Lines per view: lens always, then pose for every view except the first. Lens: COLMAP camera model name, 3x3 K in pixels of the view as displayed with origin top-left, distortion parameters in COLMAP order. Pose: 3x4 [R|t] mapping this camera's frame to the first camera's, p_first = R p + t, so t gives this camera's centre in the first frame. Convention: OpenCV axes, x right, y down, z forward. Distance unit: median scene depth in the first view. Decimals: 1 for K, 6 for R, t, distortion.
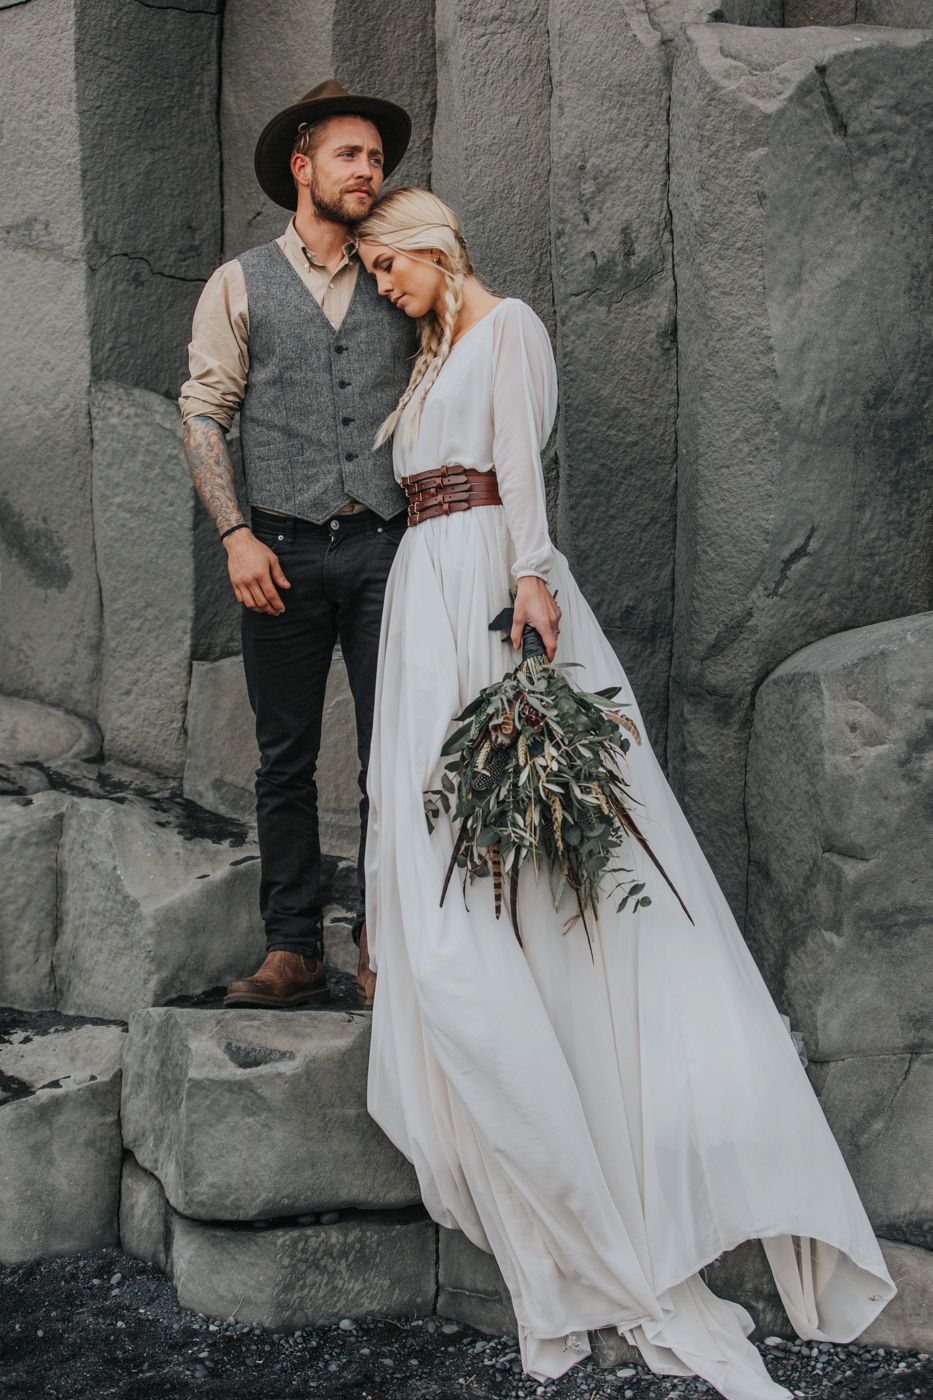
lens RADIAL K [[2985.6, 0, 471.6], [0, 2985.6, 663.0], [0, 0, 1]] dist [0.081153, 0.000000]
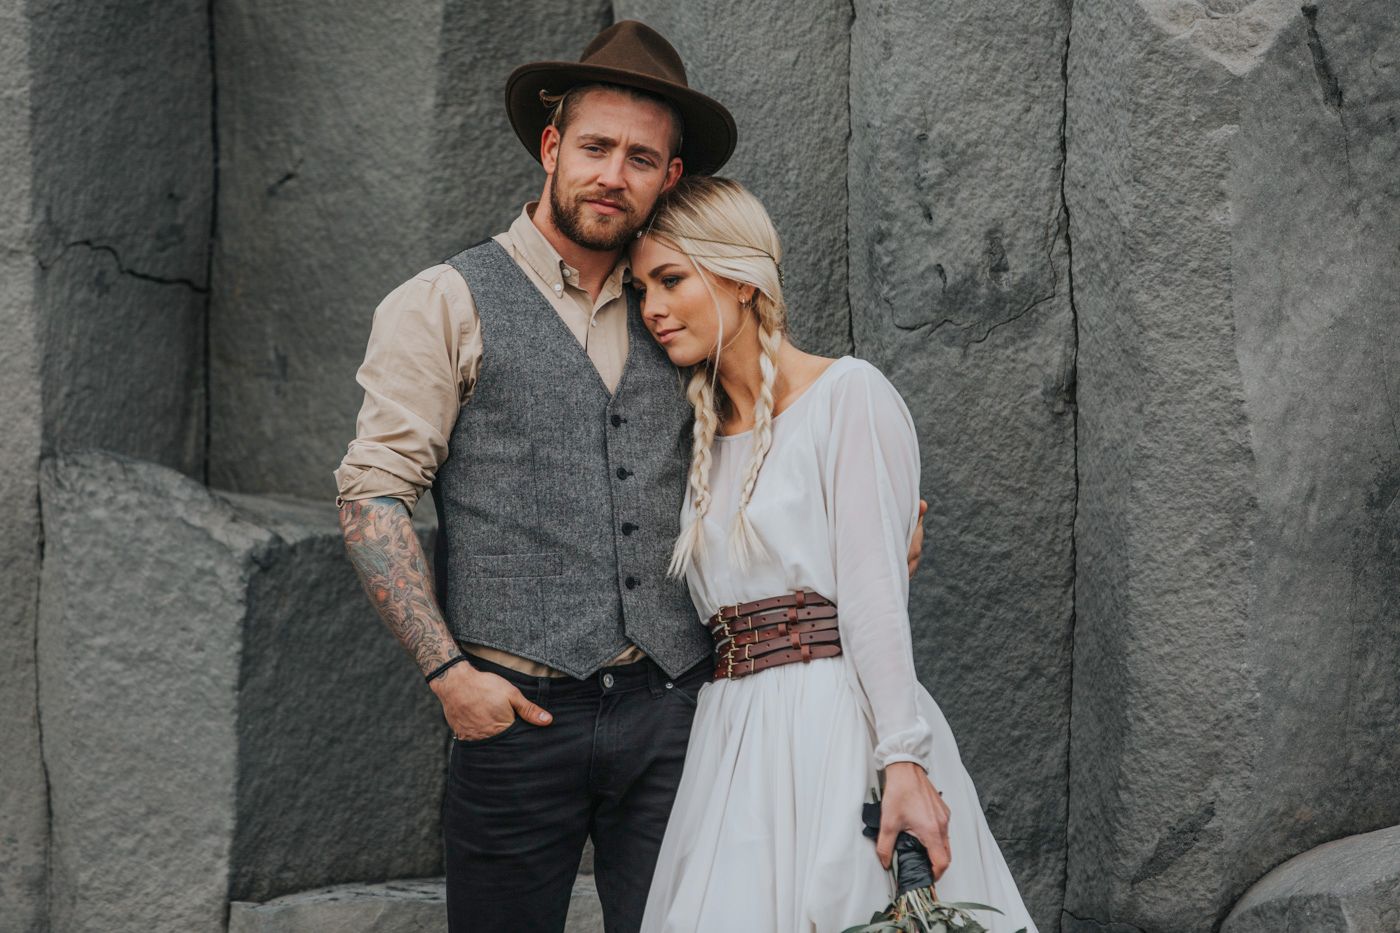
lens RADIAL K [[7756.2, 0, 624.4], [0, 7756.2, 487.5], [0, 0, 1]] dist [0.218354, 0.000000]
pose [[0.986613, 0.007294, 0.162914, -0.314042], [0.005682, 0.996855, -0.079040, 0.047067], [-0.162978, 0.078908, 0.983469, -0.681711]]
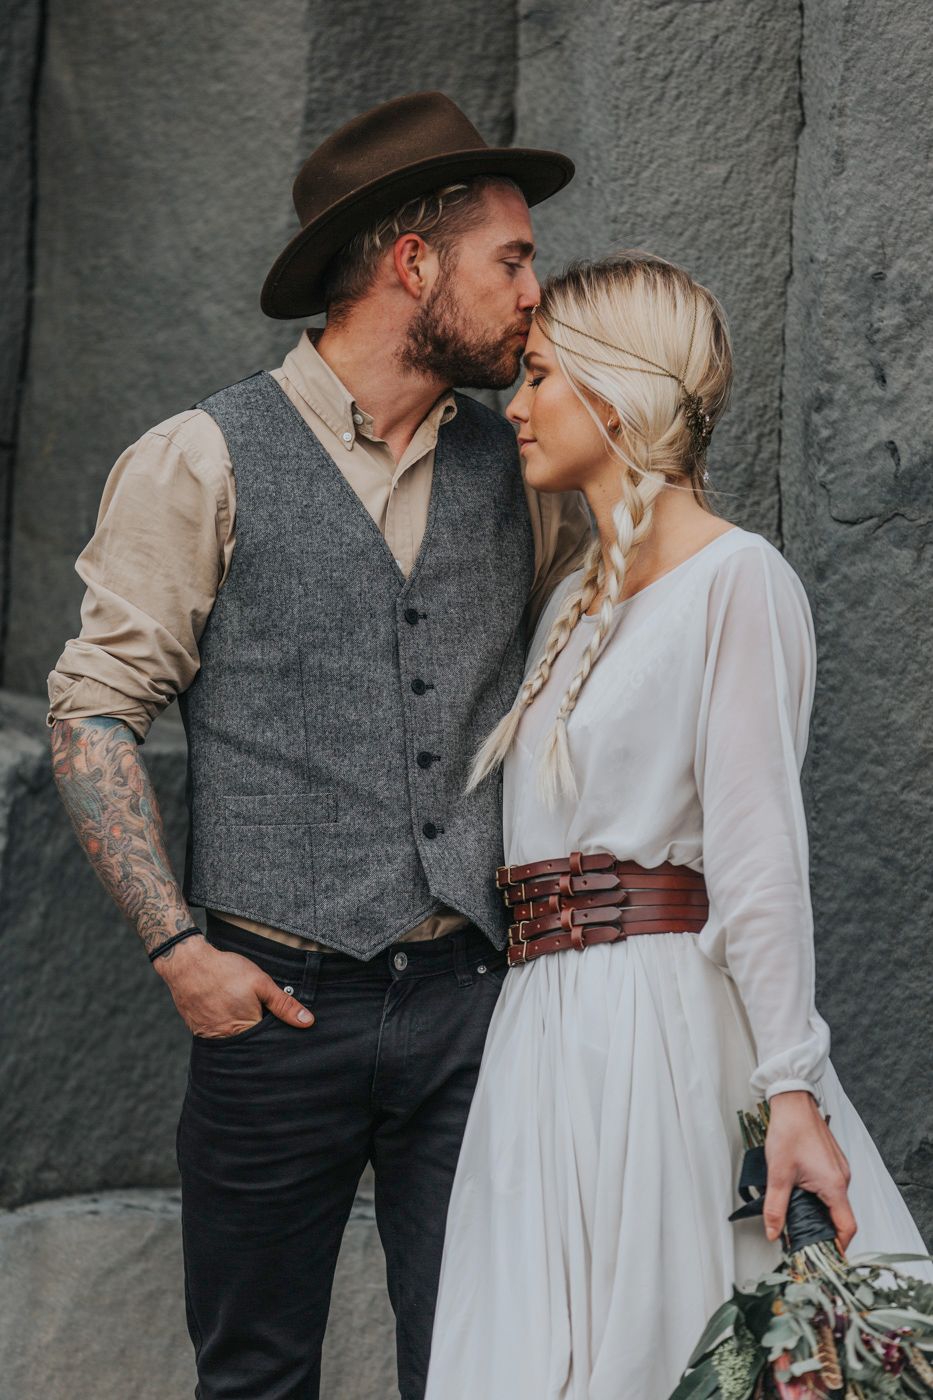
lens RADIAL K [[6665.5, 0, 464.0], [0, 6665.5, 699.3], [0, 0, 1]] dist [-0.279192, 0.000000]
pose [[0.992271, 0.059938, 0.108652, -0.154955], [-0.050748, 0.995049, -0.085457, 0.005565], [-0.113236, 0.079283, 0.990400, -0.105538]]
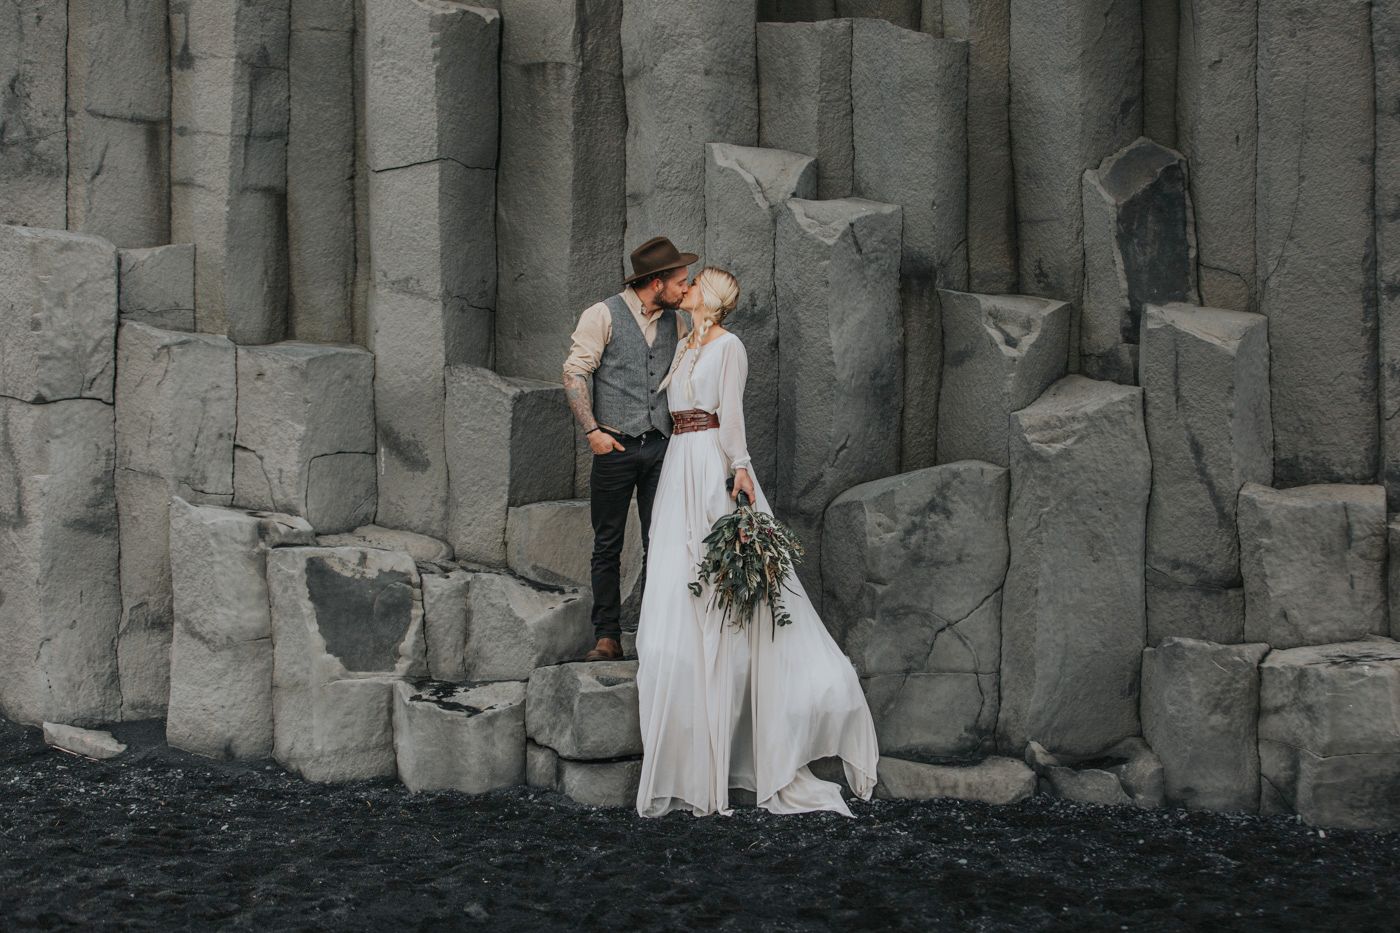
lens RADIAL K [[3127.7, 0, 696.7], [0, 3127.7, 413.4], [0, 0, 1]] dist [0.081630, 0.000000]
pose [[0.977539, -0.002373, 0.210739, -0.457676], [0.015468, 0.998047, -0.060515, 0.071990], [-0.210184, 0.062415, 0.975667, -1.147646]]
